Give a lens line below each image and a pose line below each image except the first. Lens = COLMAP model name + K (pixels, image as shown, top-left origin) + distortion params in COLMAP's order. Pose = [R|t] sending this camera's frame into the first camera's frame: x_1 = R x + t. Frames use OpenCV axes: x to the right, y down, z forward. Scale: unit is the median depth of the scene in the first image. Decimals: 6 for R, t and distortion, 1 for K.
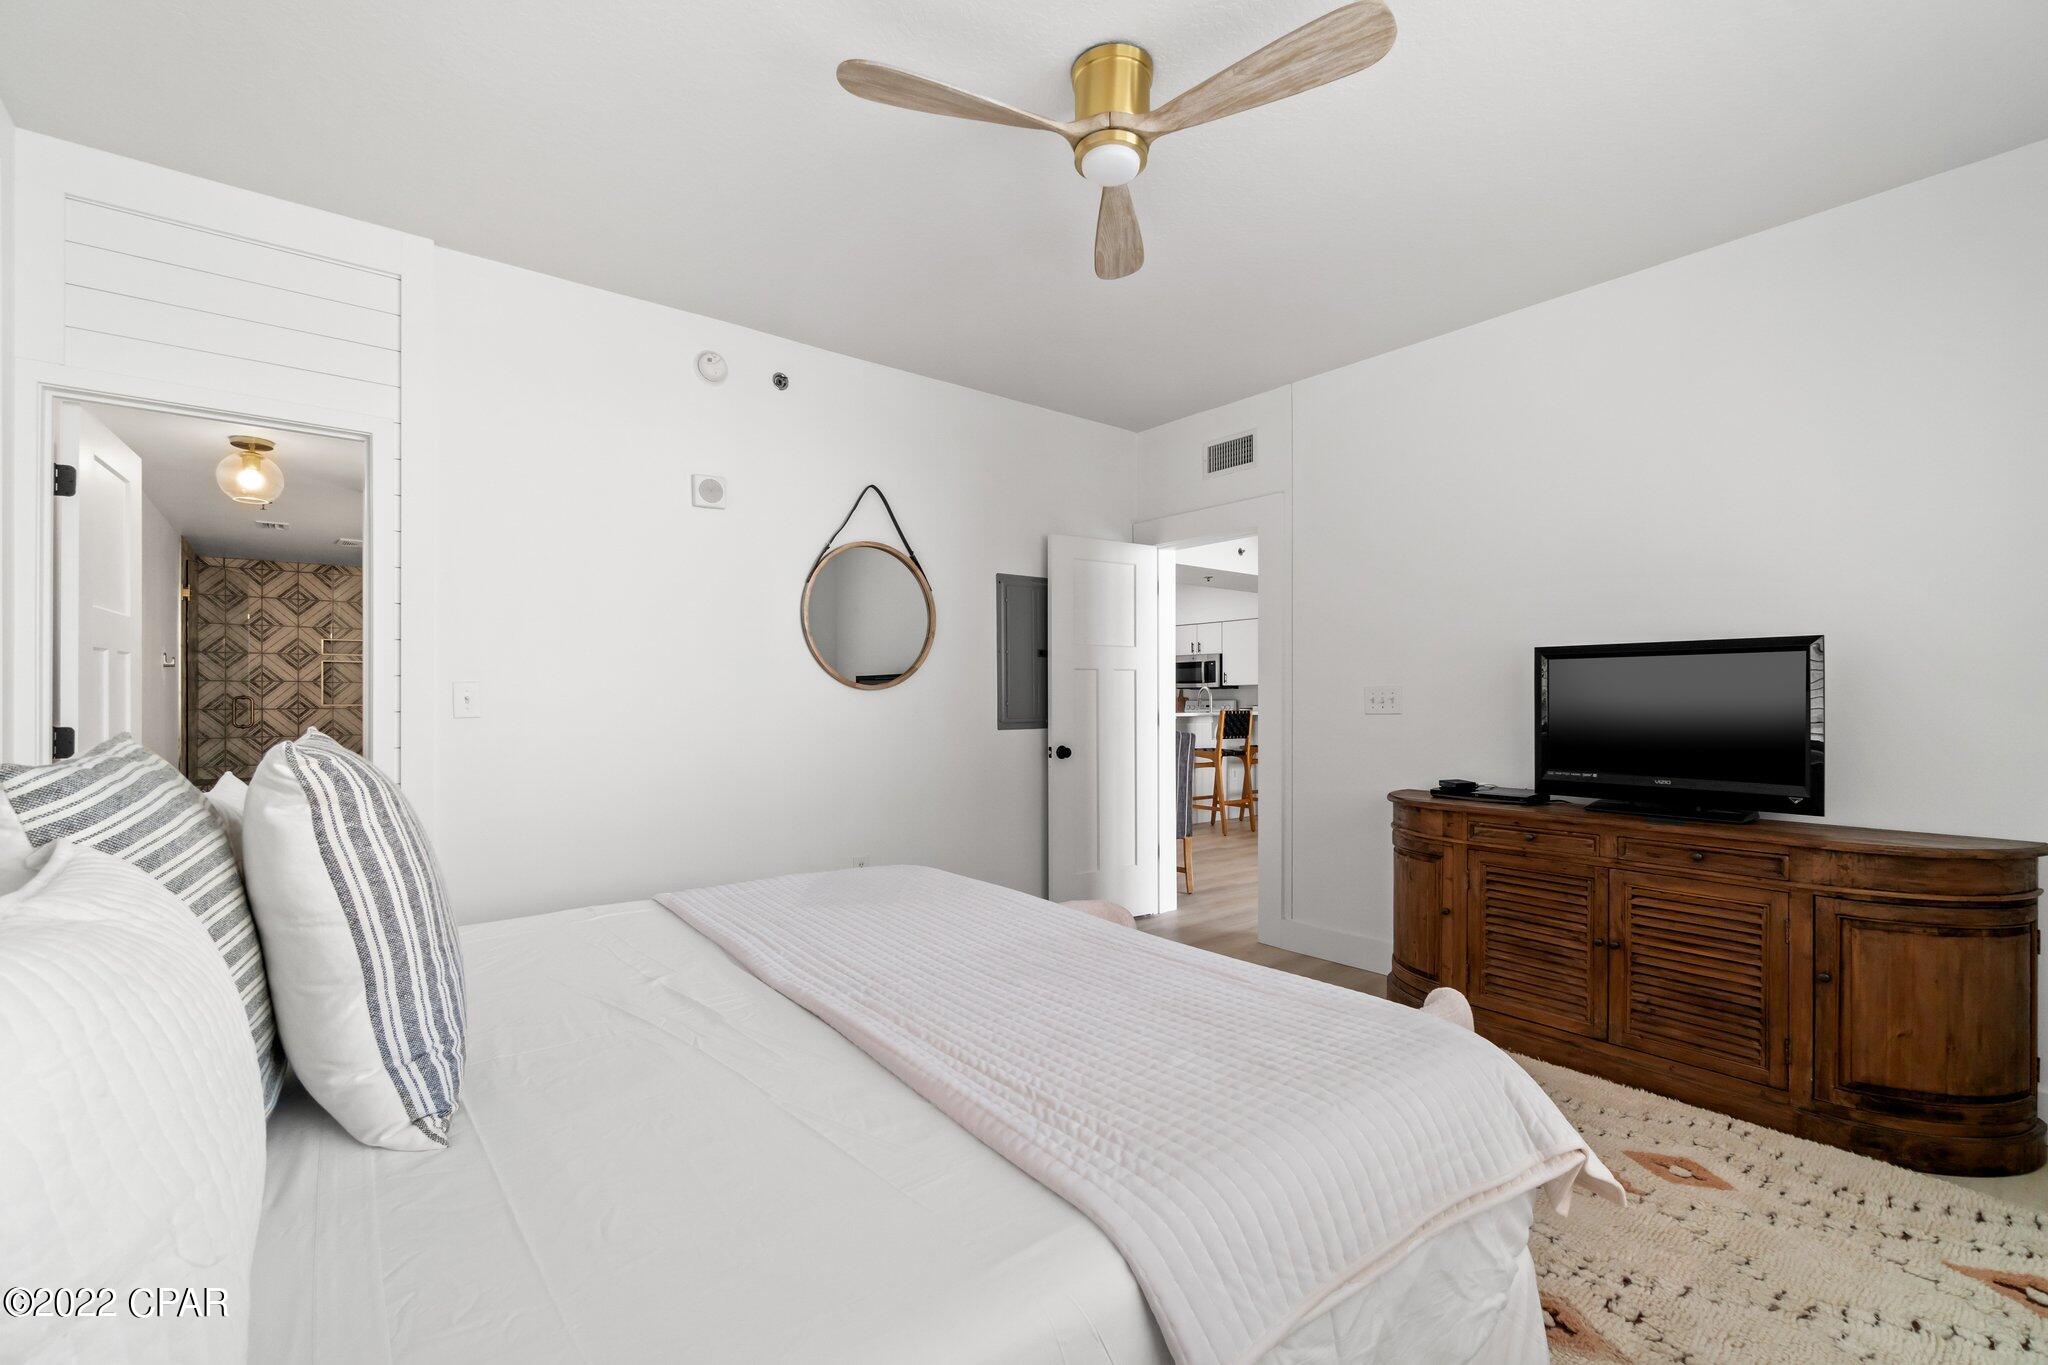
lens RADIAL K [[885.4, 0, 1026.7], [0, 885.4, 689.5], [0, 0, 1]] dist [-0.002183, -0.000362]
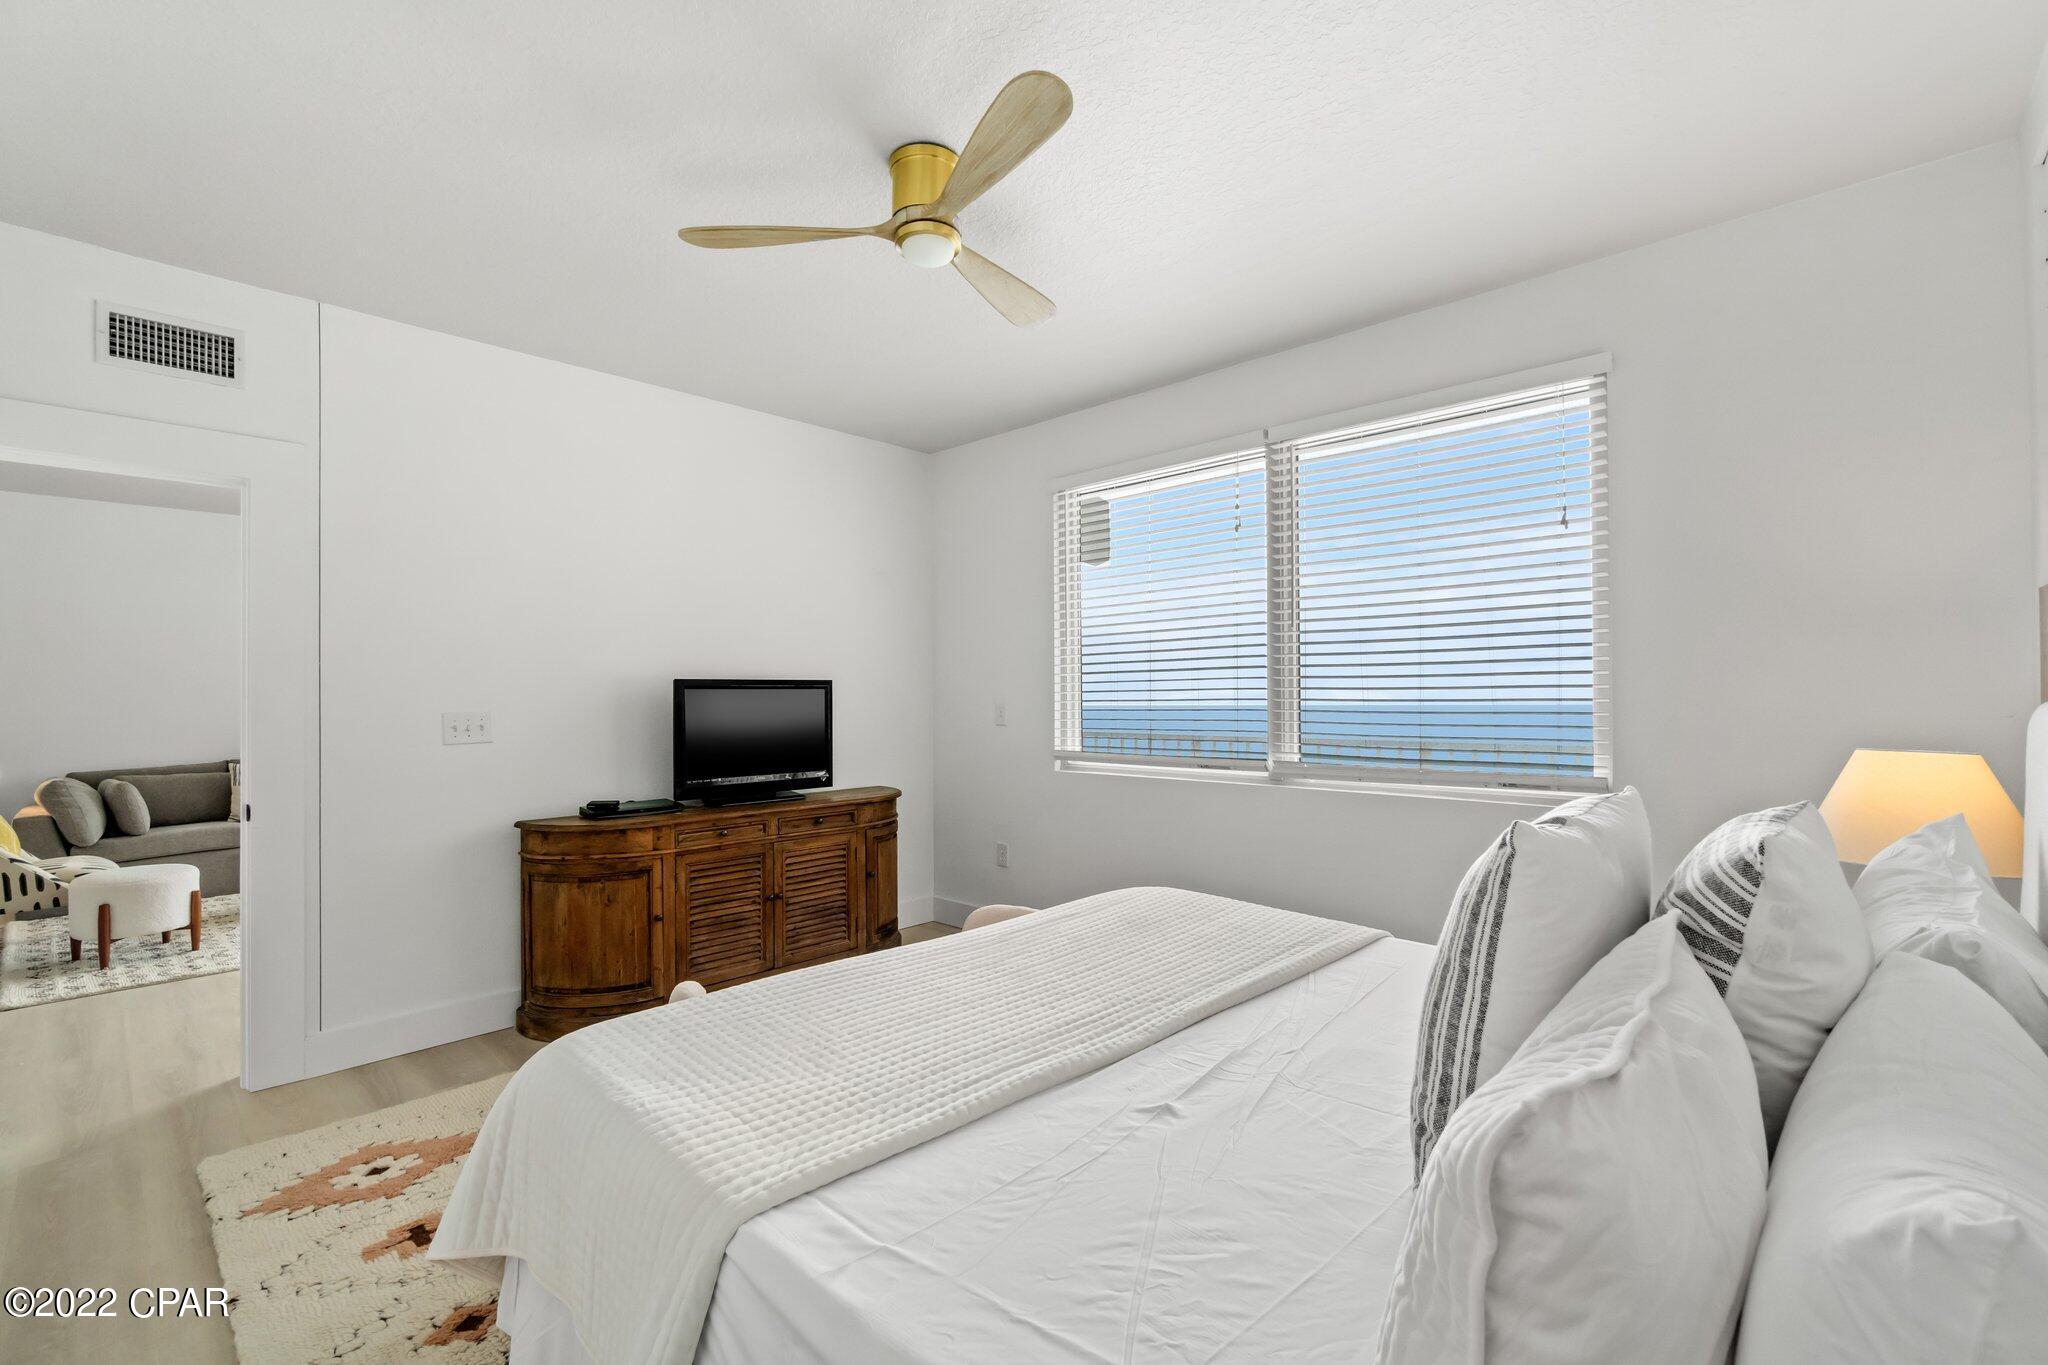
lens RADIAL K [[885.4, 0, 1026.7], [0, 885.4, 689.5], [0, 0, 1]] dist [-0.002183, -0.000362]
pose [[-0.136297, 0.007378, 0.990641, -0.739482], [-0.000407, 0.999972, -0.007503, -0.026848], [-0.990668, -0.001425, -0.136290, 0.760665]]
